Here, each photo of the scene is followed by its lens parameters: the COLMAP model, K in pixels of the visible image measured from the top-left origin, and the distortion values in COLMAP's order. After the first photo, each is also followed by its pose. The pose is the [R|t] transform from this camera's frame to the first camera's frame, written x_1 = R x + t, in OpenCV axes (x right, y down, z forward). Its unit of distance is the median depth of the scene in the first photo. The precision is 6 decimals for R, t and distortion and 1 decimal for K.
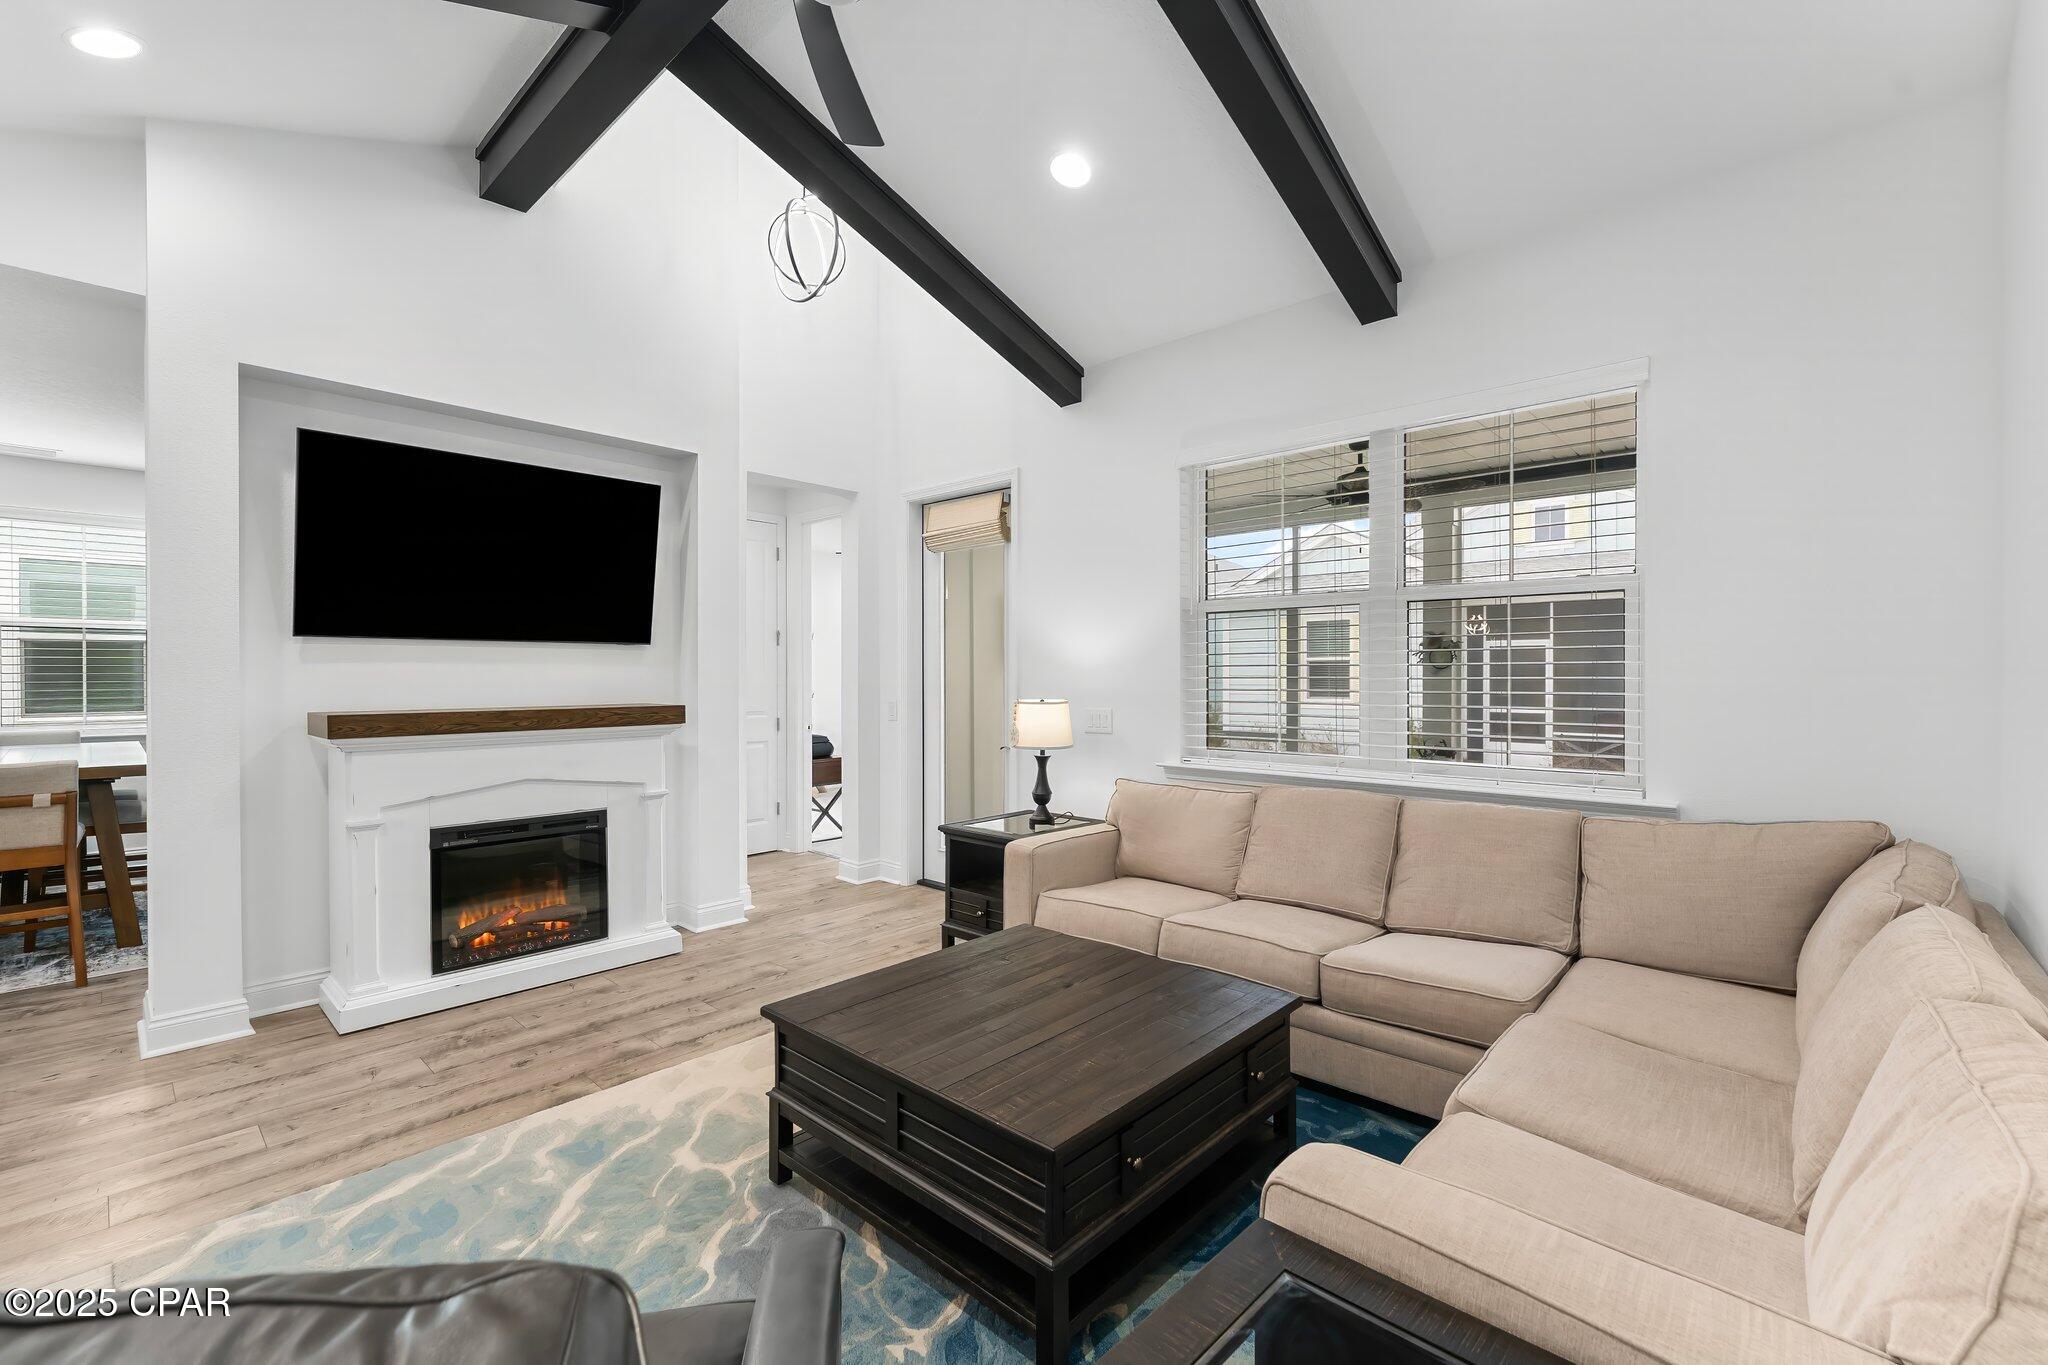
lens RADIAL K [[865.2, 0, 1024.0], [0, 865.2, 682.5], [0, 0, 1]] dist [-0.000164, -0.000116]
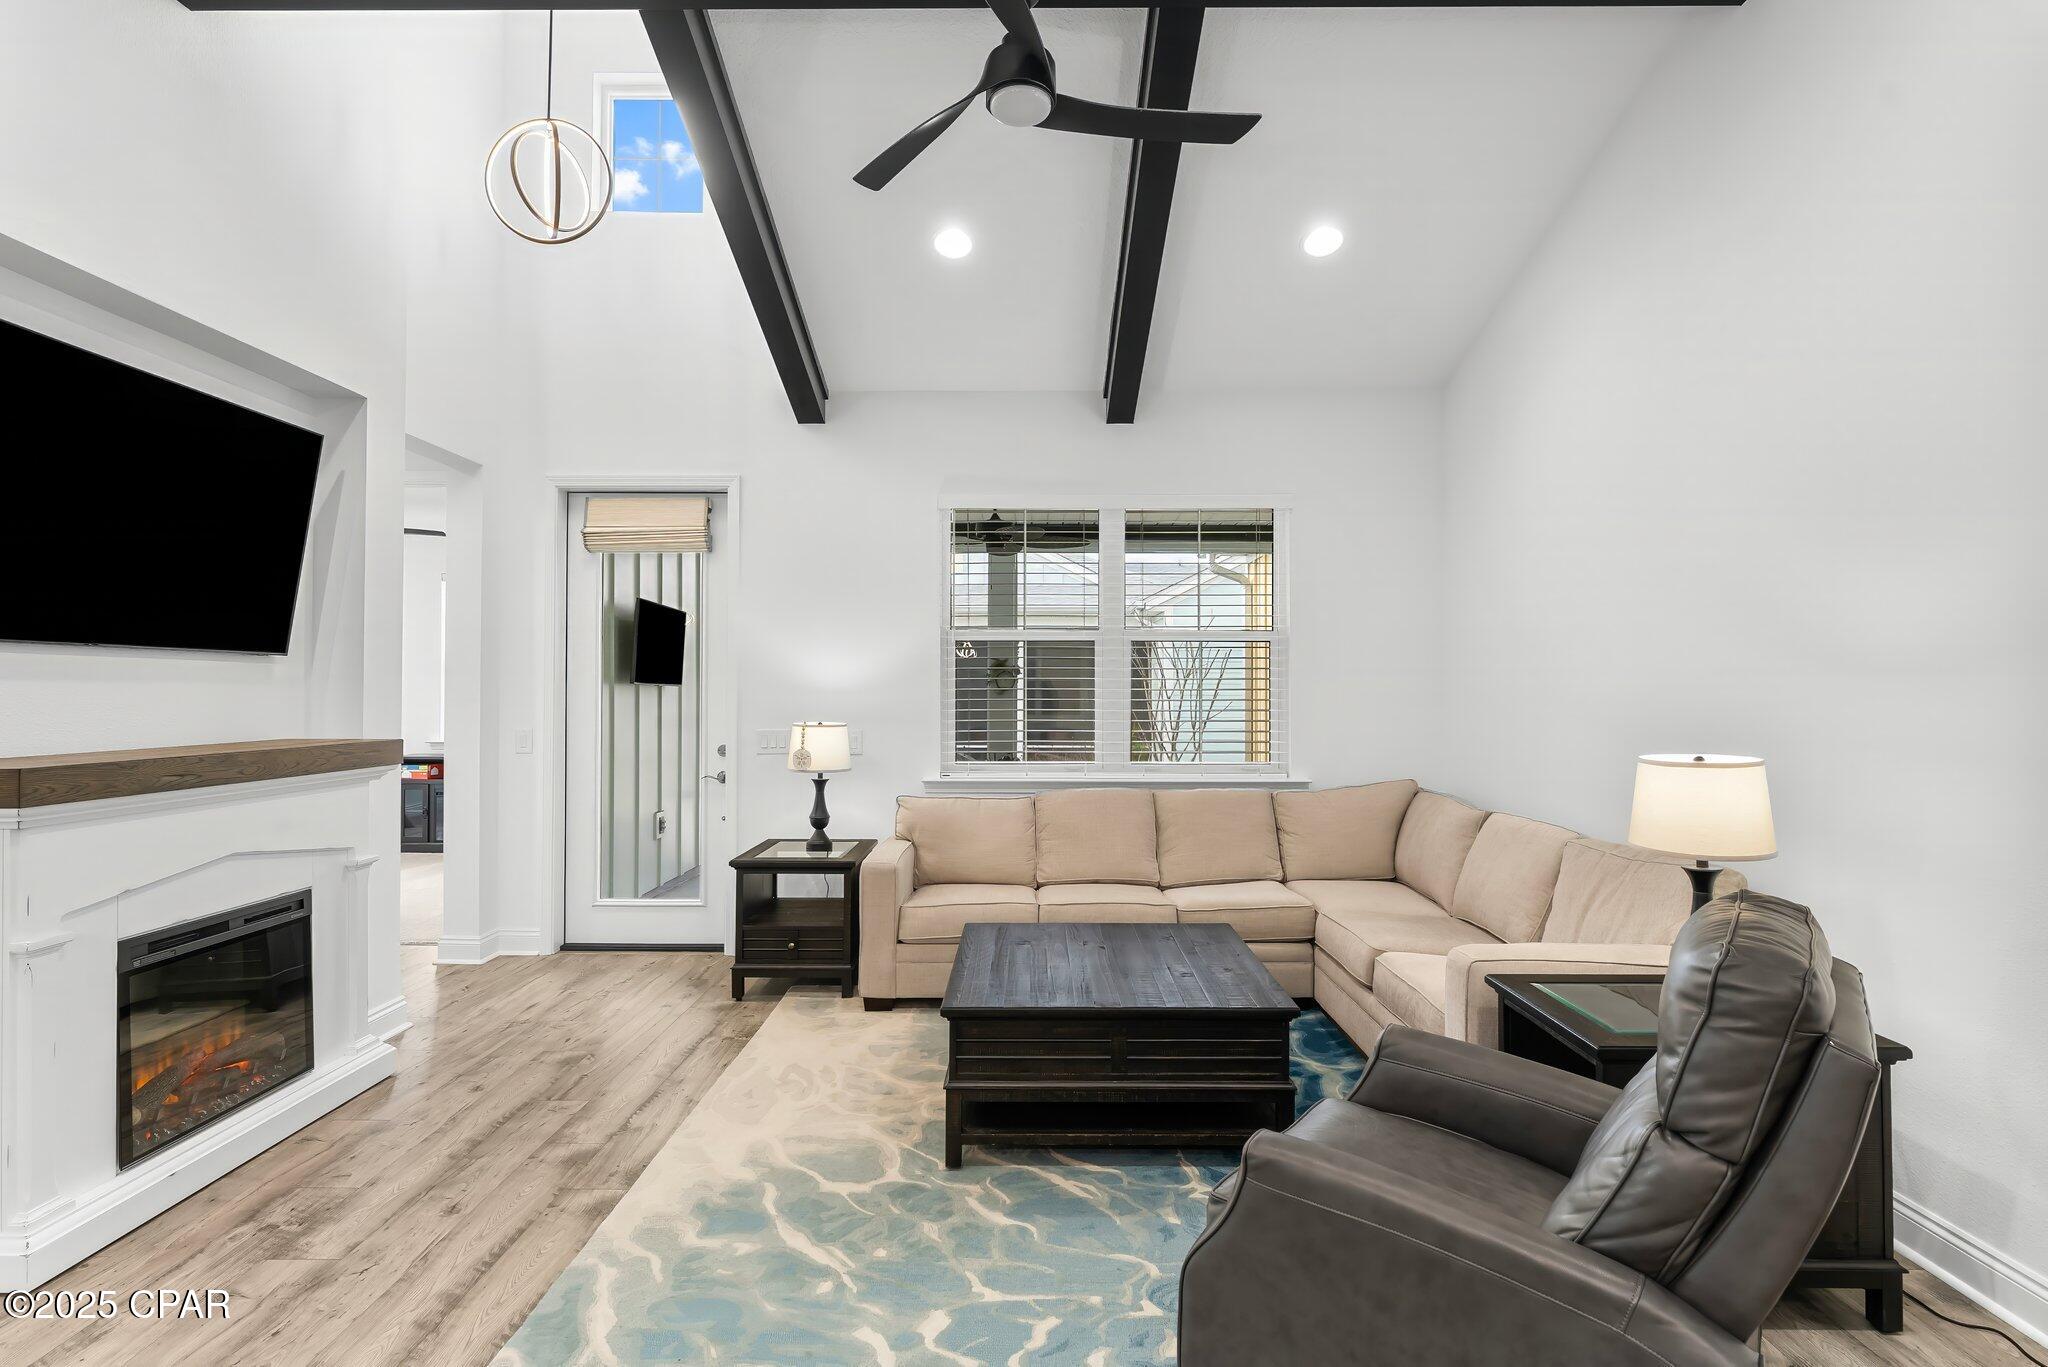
lens RADIAL K [[984.9, 0, 1024.0], [0, 984.9, 683.5], [0, 0, 1]] dist [0.000463, 0.000455]
pose [[0.740234, 0.008086, 0.672301, -0.680836], [0.004118, 0.999854, -0.016560, -0.006216], [-0.672337, 0.015026, 0.740093, 0.009668]]
